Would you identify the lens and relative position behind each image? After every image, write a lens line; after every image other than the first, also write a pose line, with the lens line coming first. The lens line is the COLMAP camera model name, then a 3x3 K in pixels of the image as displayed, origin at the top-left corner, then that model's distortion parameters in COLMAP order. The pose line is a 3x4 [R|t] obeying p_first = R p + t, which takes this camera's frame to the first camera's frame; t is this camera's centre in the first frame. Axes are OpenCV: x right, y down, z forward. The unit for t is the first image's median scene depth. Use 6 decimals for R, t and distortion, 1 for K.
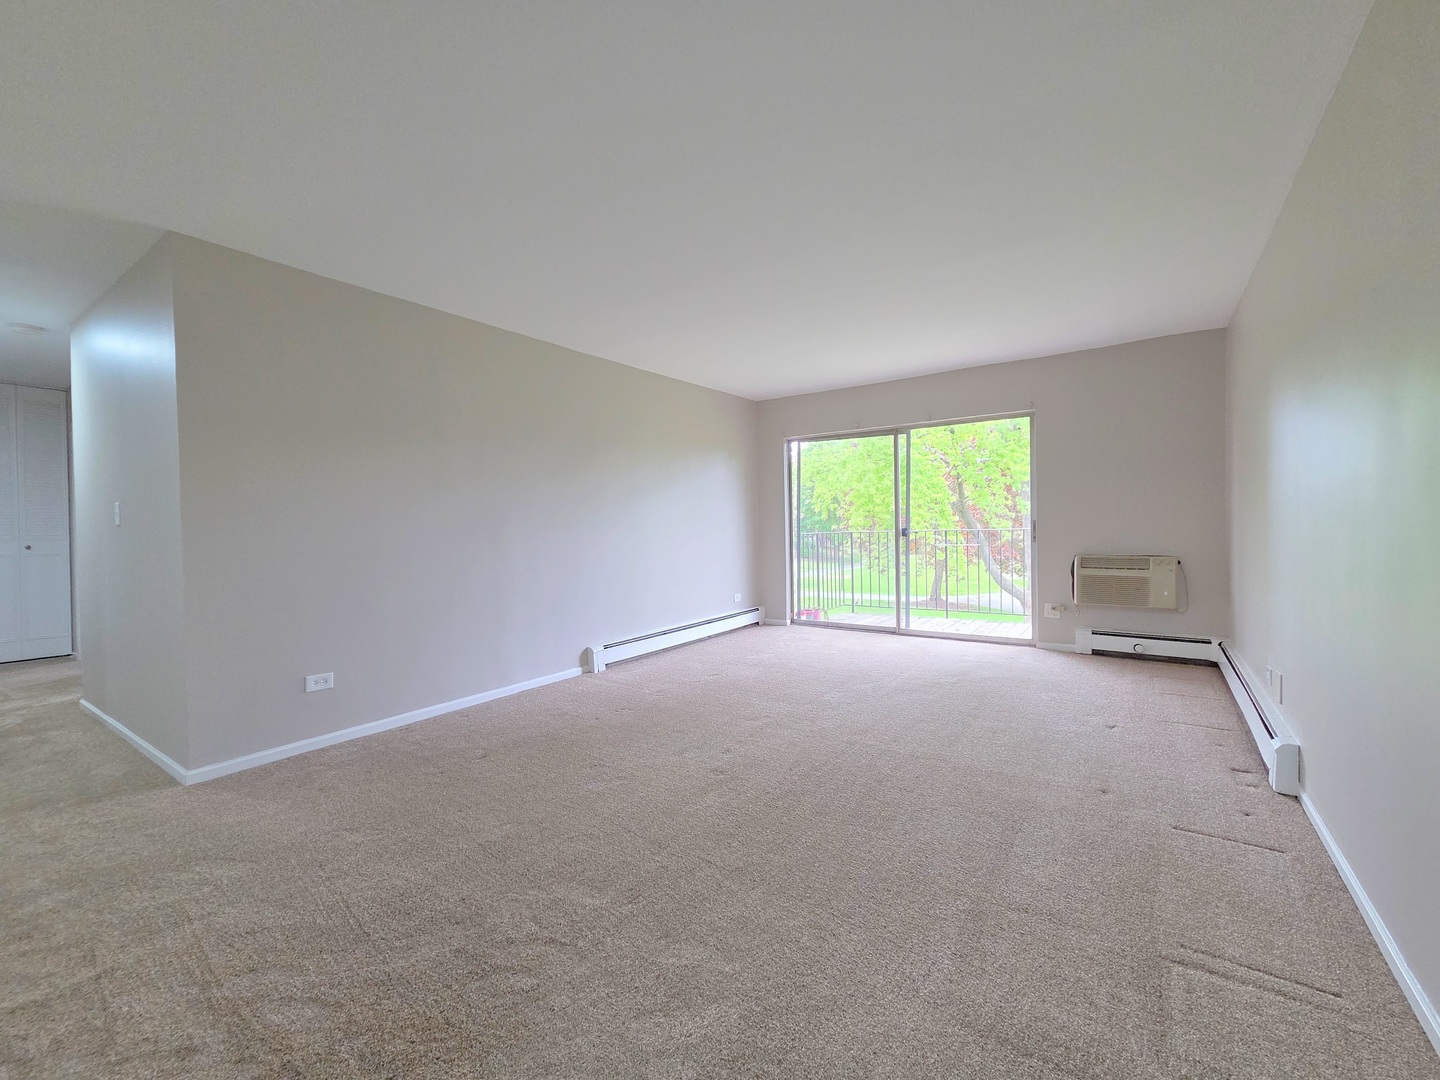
lens RADIAL K [[605.9, 0, 720.0], [0, 605.9, 540.0], [0, 0, 1]] dist [-0.000144, 0.000033]
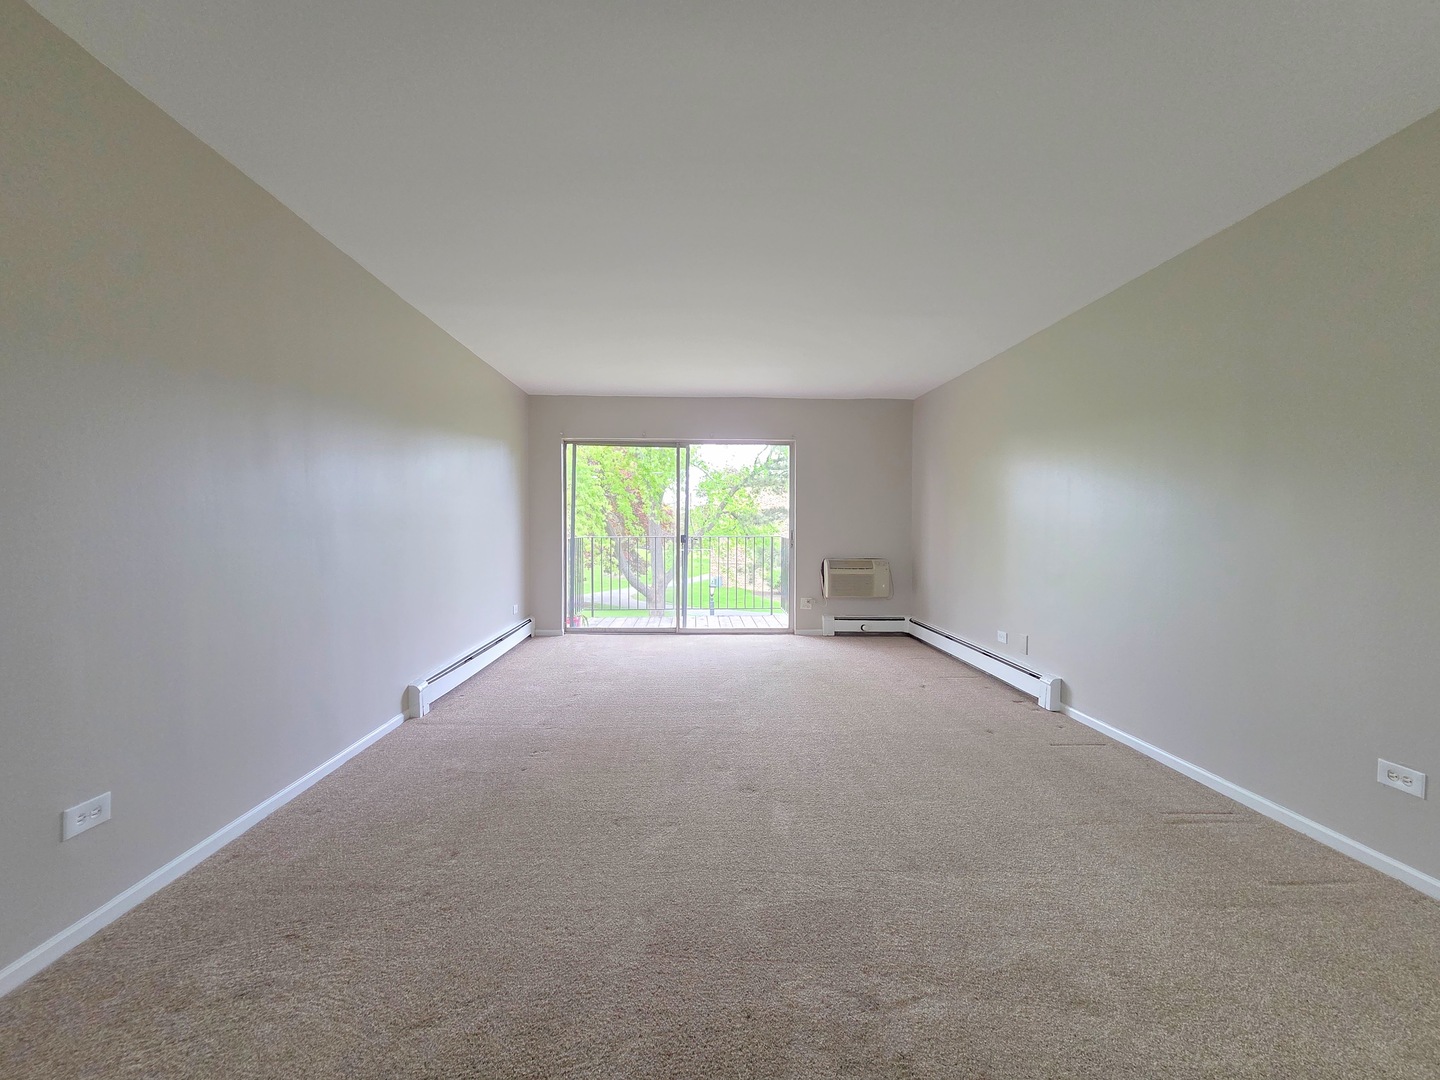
lens RADIAL K [[588.8, 0, 715.4], [0, 588.8, 538.0], [0, 0, 1]] dist [0.002320, -0.000235]
pose [[0.794671, 0.009498, 0.606966, -0.352988], [-0.004169, 0.999939, -0.010188, -0.004596], [-0.607026, 0.005565, 0.794662, 0.161792]]
